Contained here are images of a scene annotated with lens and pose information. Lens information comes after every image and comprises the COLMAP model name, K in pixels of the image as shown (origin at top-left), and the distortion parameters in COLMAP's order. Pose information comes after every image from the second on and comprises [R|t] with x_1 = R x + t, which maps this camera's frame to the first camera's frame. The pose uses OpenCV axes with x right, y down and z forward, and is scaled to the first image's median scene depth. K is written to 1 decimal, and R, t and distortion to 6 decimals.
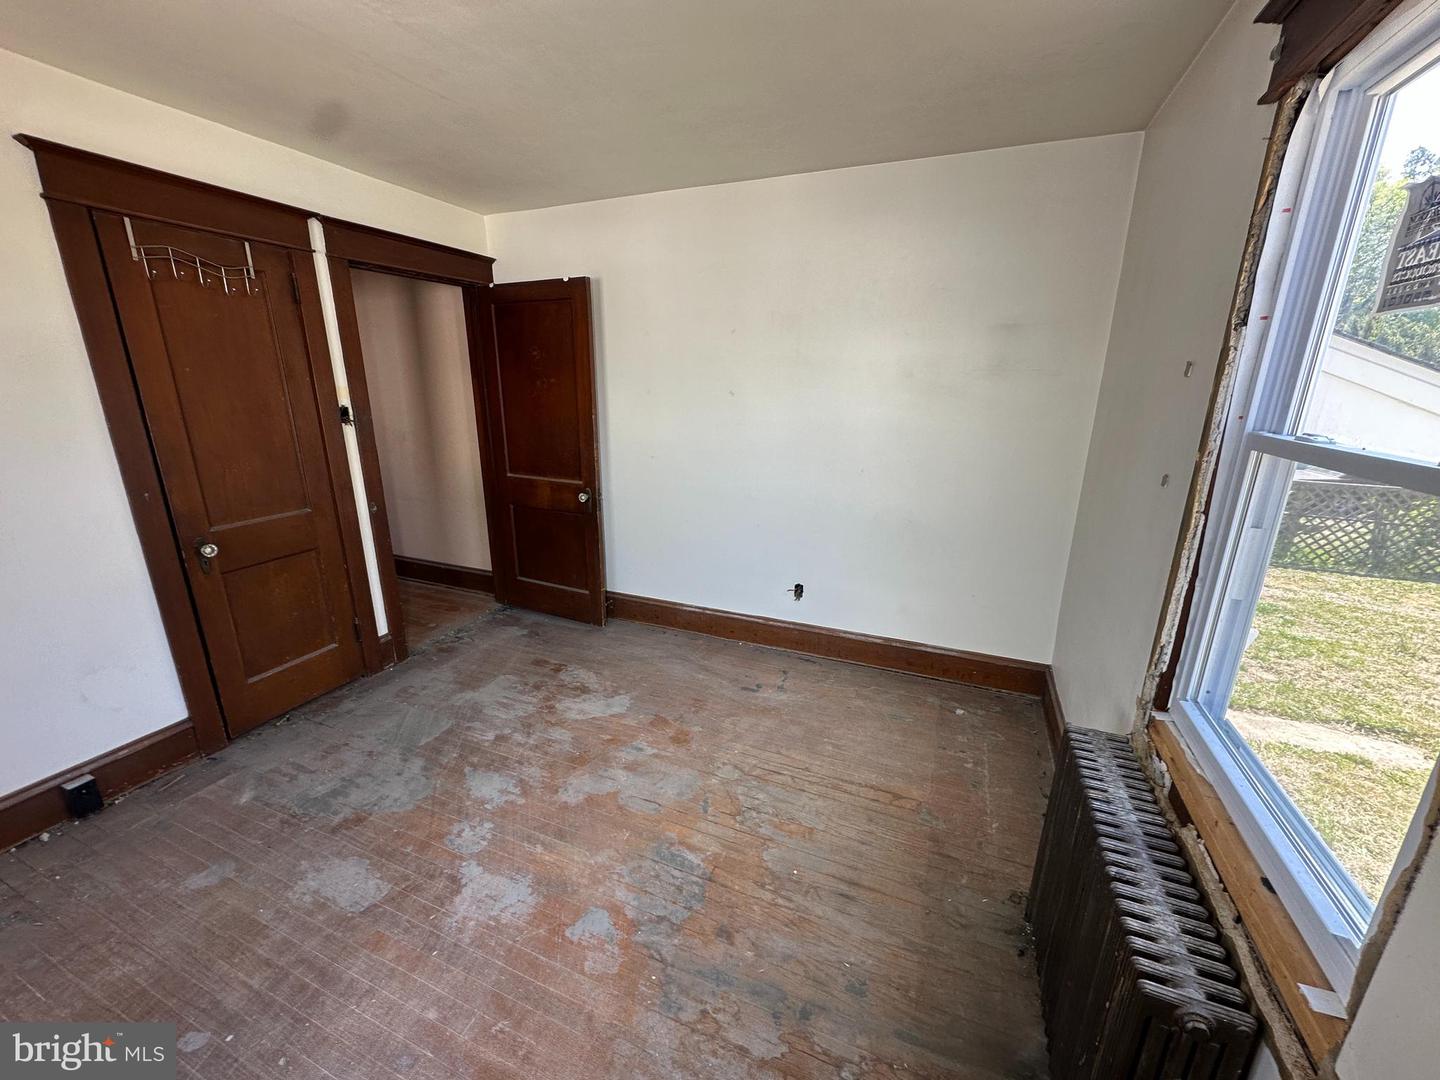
lens RADIAL K [[572.5, 0, 723.7], [0, 572.5, 539.0], [0, 0, 1]] dist [-0.001468, 0.000232]
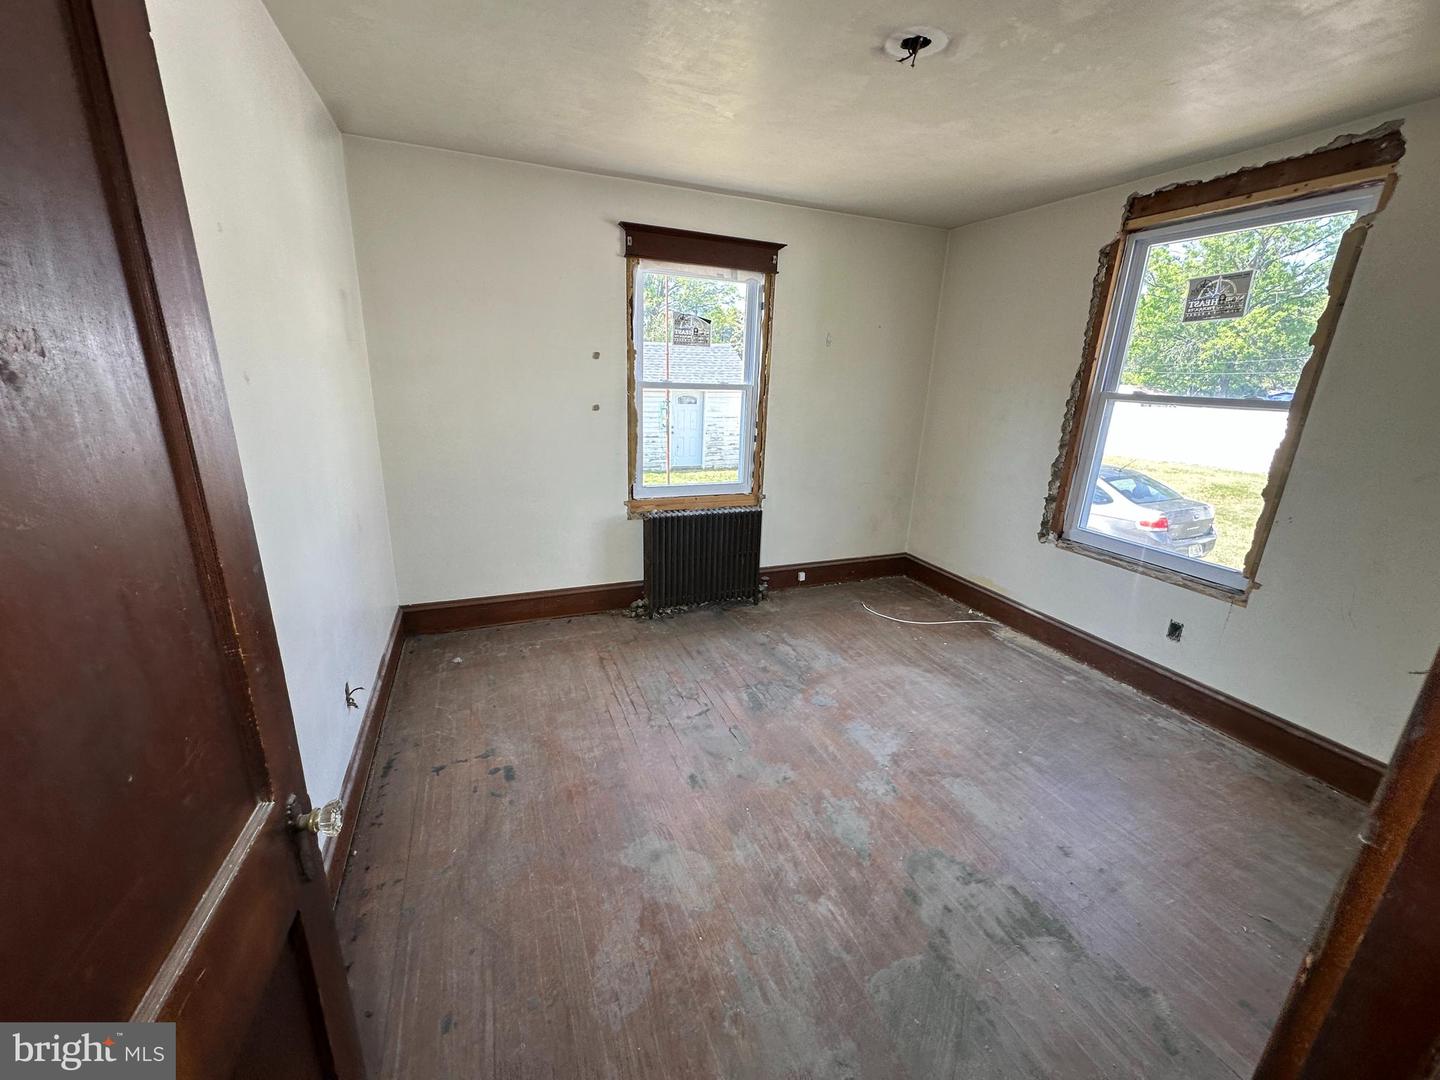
lens RADIAL K [[572.5, 0, 717.8], [0, 572.5, 544.1], [0, 0, 1]] dist [-0.001468, 0.000232]
pose [[-0.700024, -0.239018, 0.672931, -0.745169], [0.155737, 0.868545, 0.470505, -0.395782], [-0.696930, 0.434165, -0.570779, 1.427455]]
